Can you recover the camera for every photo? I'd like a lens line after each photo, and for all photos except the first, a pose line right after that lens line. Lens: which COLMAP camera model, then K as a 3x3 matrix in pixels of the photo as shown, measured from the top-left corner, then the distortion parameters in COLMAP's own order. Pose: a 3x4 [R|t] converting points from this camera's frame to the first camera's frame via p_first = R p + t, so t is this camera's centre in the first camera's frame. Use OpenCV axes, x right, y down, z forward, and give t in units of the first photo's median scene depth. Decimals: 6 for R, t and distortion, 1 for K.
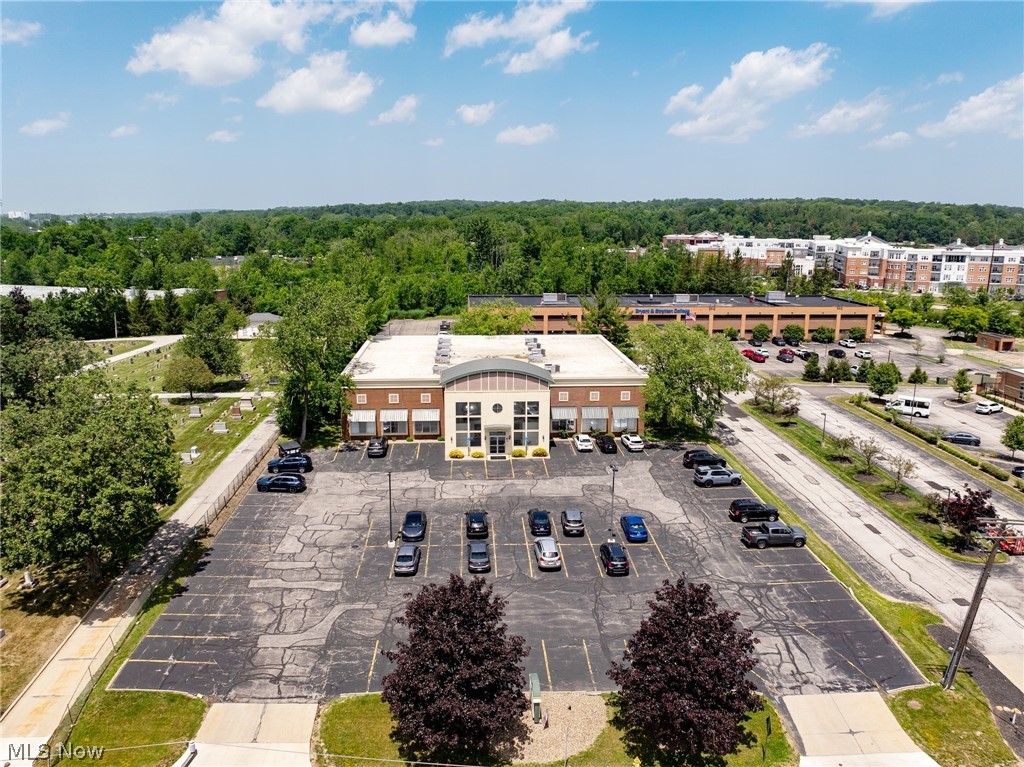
lens RADIAL K [[771.9, 0, 511.6], [0, 771.9, 391.4], [0, 0, 1]] dist [-0.016545, 0.009879]
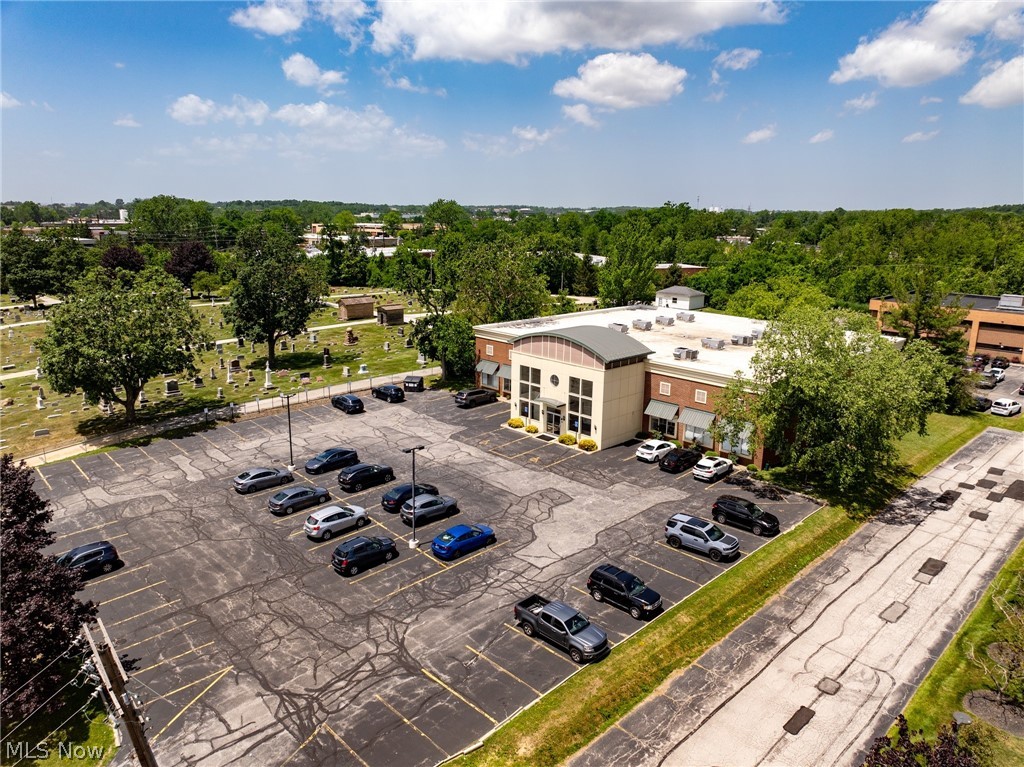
lens RADIAL K [[726.1, 0, 514.9], [0, 726.1, 379.5], [0, 0, 1]] dist [-0.041923, 0.009333]
pose [[0.639687, 0.179671, -0.747341, 0.537440], [-0.183483, 0.979882, 0.078524, -0.032865], [0.746414, 0.086893, 0.659784, 0.436557]]
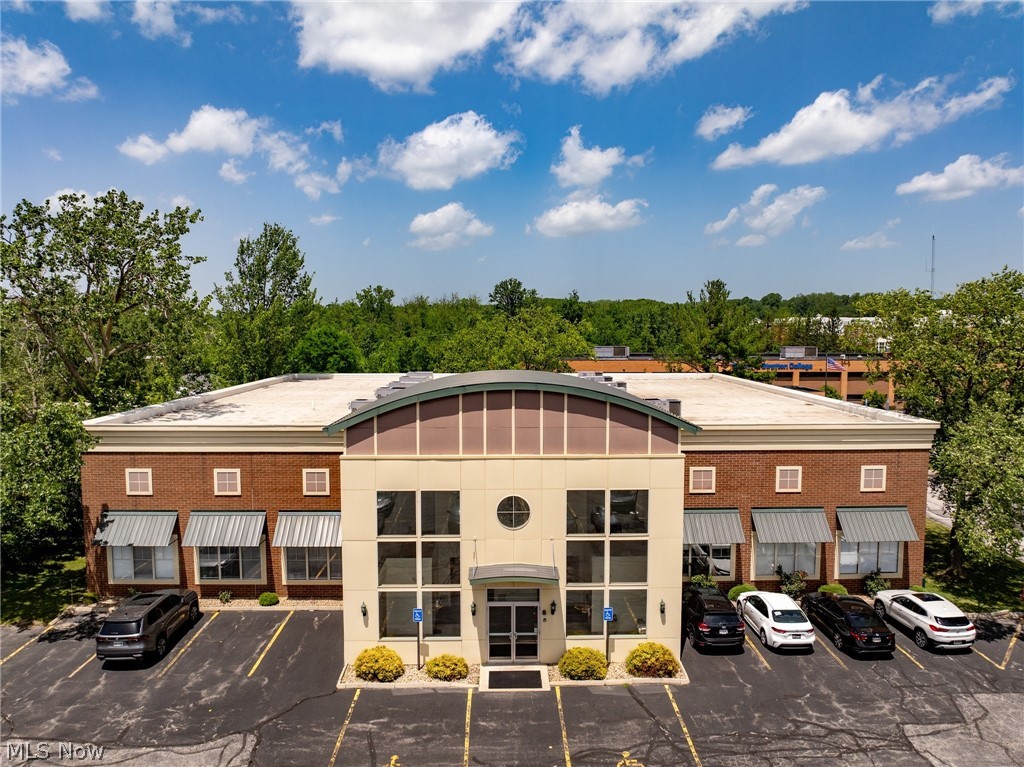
lens RADIAL K [[726.1, 0, 510.4], [0, 726.1, 385.2], [0, 0, 1]] dist [-0.041923, 0.009333]
pose [[0.998825, -0.001465, -0.048441, -0.005316], [-0.005762, 0.988865, -0.148707, 0.014523], [0.048119, 0.148811, 0.987694, 0.695181]]
